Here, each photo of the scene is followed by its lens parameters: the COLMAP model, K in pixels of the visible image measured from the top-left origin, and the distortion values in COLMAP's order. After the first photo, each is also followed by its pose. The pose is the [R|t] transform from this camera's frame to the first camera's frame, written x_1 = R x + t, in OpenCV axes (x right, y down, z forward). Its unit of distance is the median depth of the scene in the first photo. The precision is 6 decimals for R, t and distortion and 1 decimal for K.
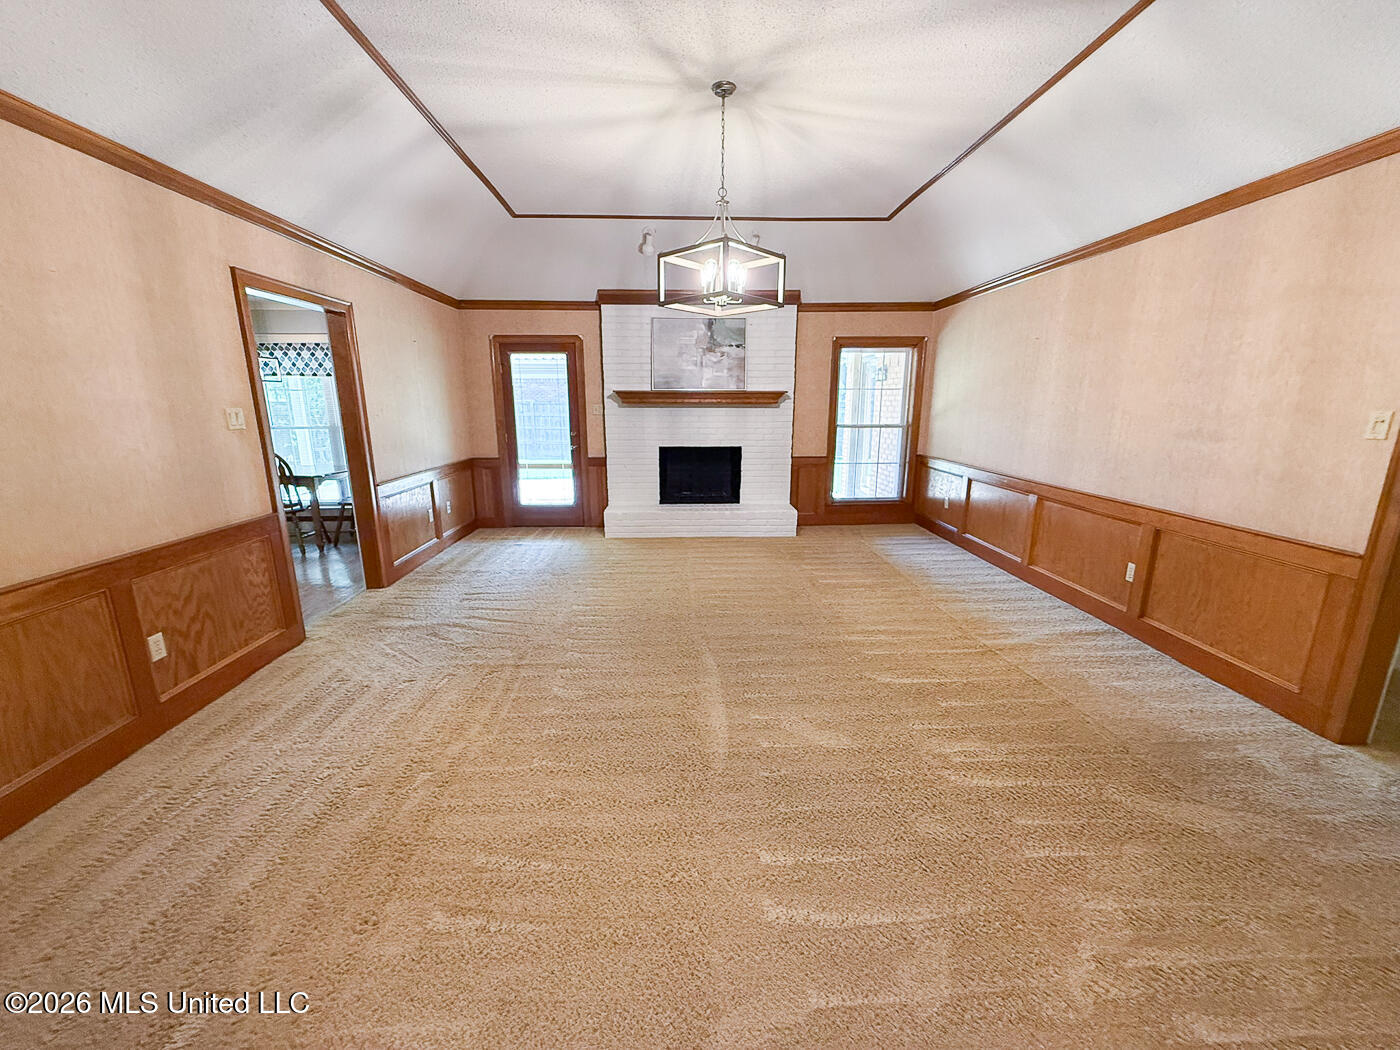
lens RADIAL K [[557.3, 0, 698.0], [0, 557.3, 527.1], [0, 0, 1]] dist [0.000873, 0.000289]
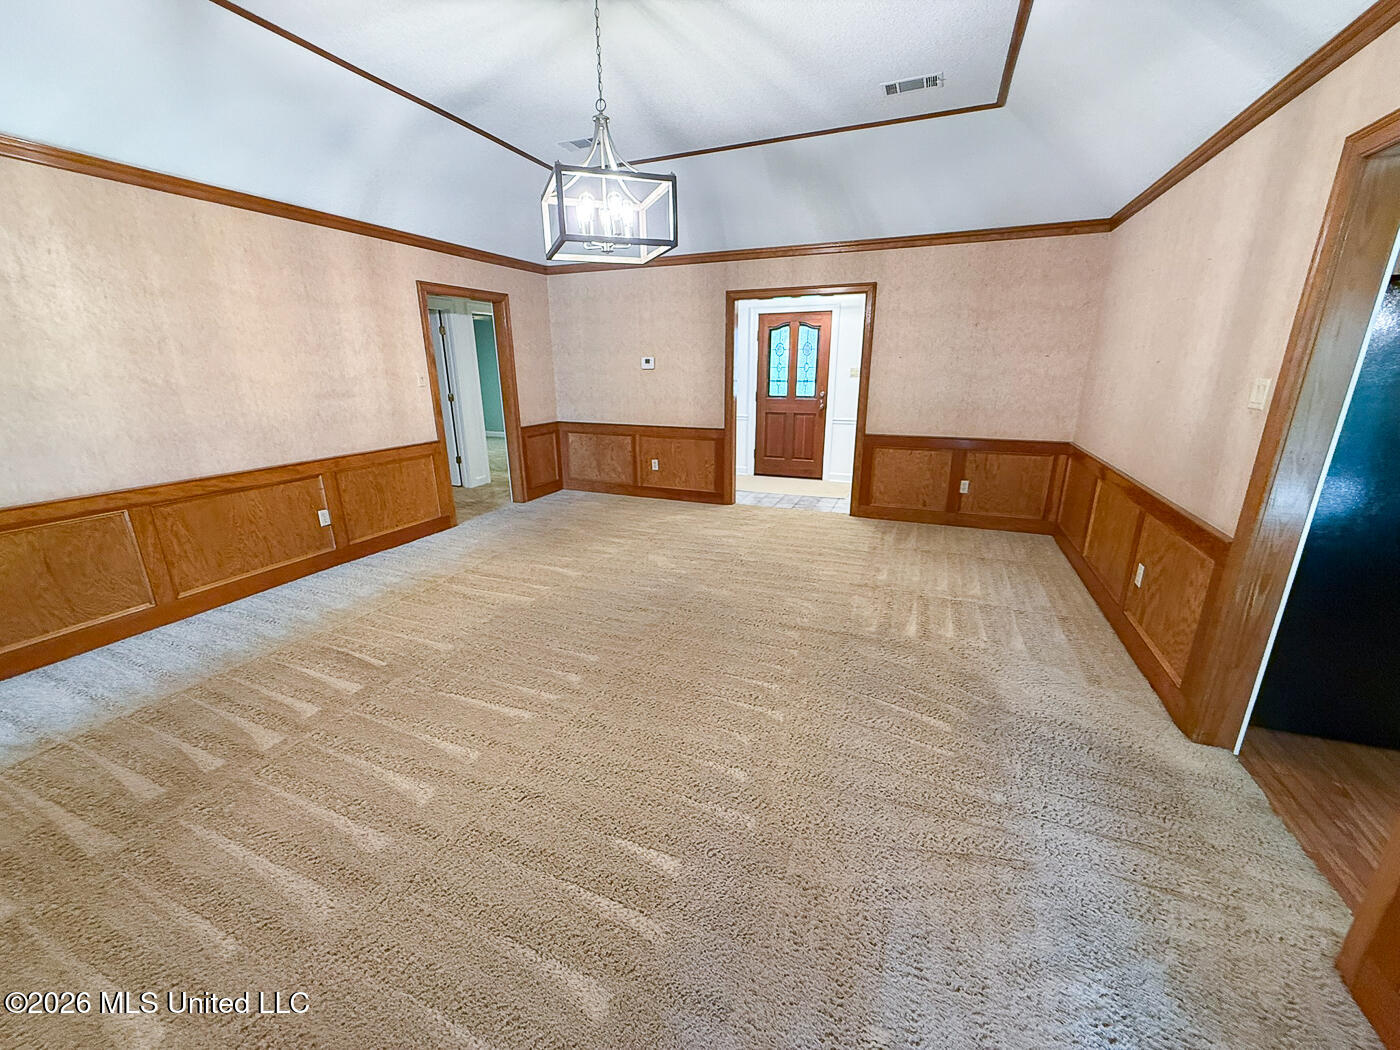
lens RADIAL K [[558.4, 0, 696.7], [0, 558.4, 526.6], [0, 0, 1]] dist [-0.000898, 0.000254]
pose [[-0.907667, -0.113877, 0.403945, -0.242374], [0.098627, 0.877654, 0.469037, -0.221838], [-0.407937, 0.465570, -0.785387, 0.951925]]
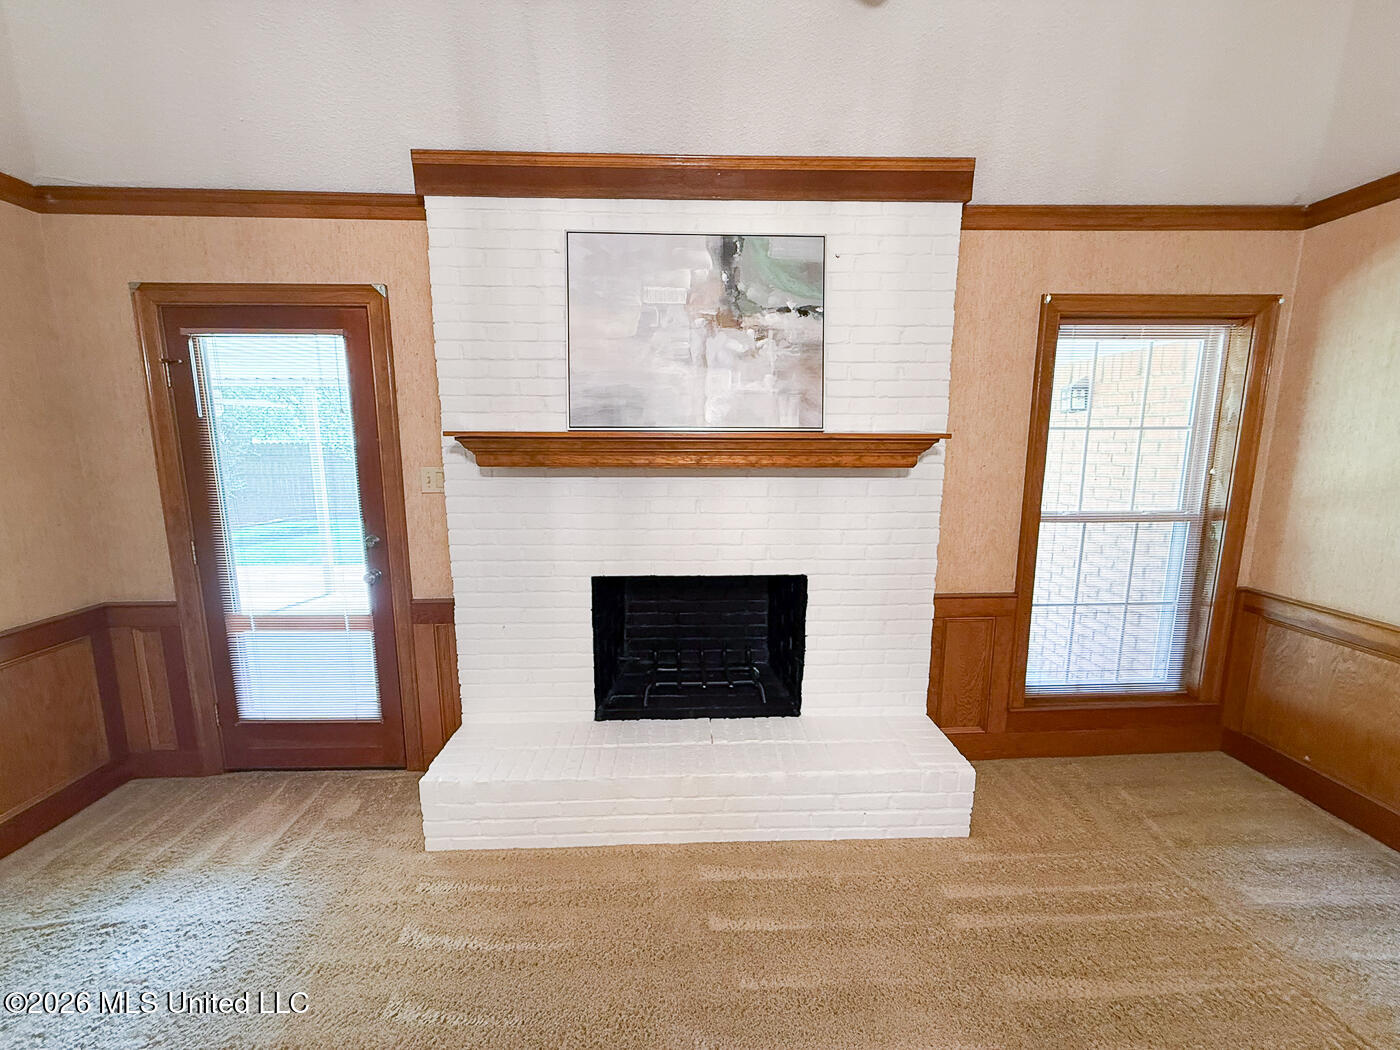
lens RADIAL K [[557.3, 0, 698.0], [0, 557.3, 527.1], [0, 0, 1]] dist [0.000873, 0.000289]
pose [[0.999994, 0.000220, 0.003483, 0.001689], [0.000025, 0.997532, -0.070217, -0.159119], [-0.003490, 0.070216, 0.997526, 0.648432]]
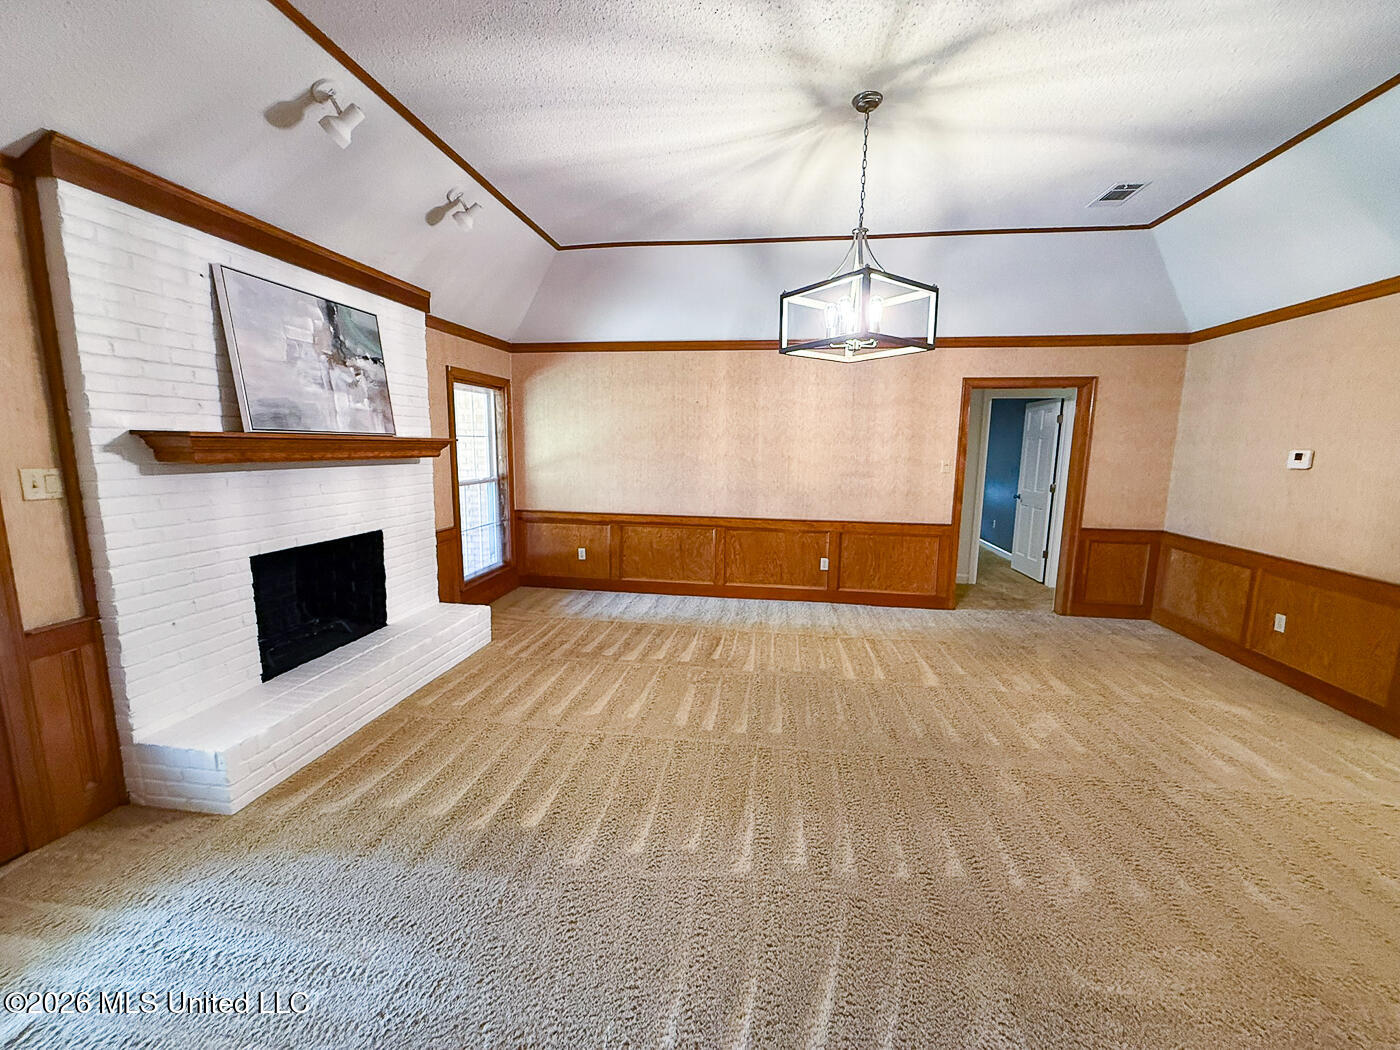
lens RADIAL K [[557.3, 0, 698.0], [0, 557.3, 527.1], [0, 0, 1]] dist [0.000873, 0.000289]
pose [[0.185181, -0.141687, 0.972437, -0.454953], [0.206785, 0.973014, 0.102393, -0.146208], [-0.960702, 0.182124, 0.209482, 0.587670]]
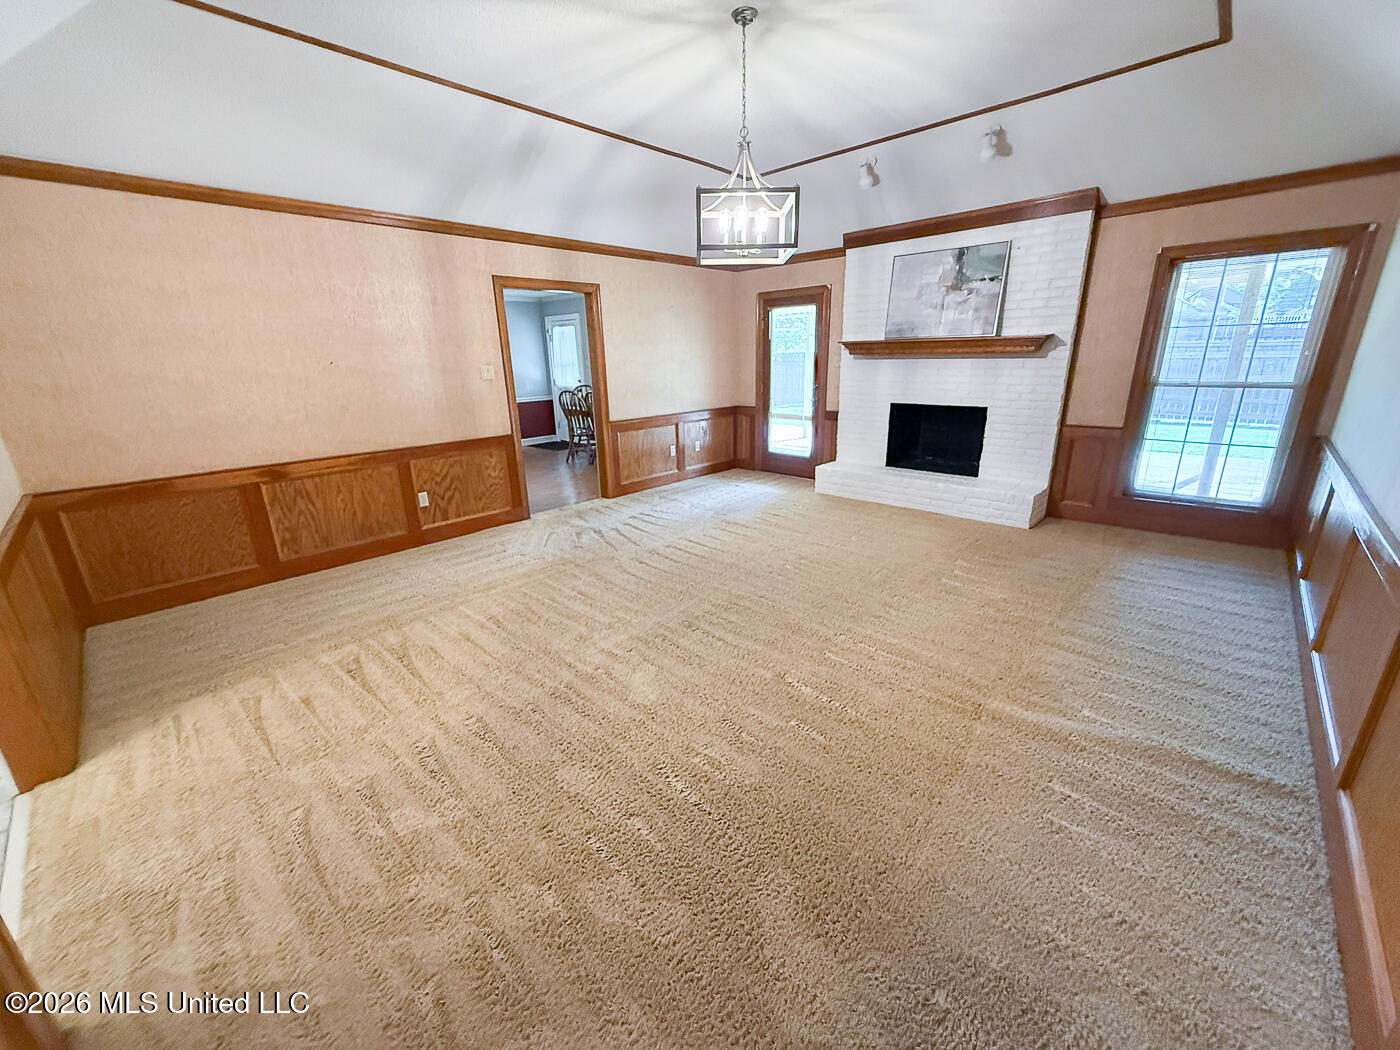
lens RADIAL K [[558.4, 0, 696.7], [0, 558.4, 526.6], [0, 0, 1]] dist [-0.000898, 0.000254]
pose [[0.697021, 0.196991, -0.689461, 0.396435], [-0.136688, 0.980394, 0.141929, -0.034356], [0.703903, -0.004686, 0.710281, 0.136583]]
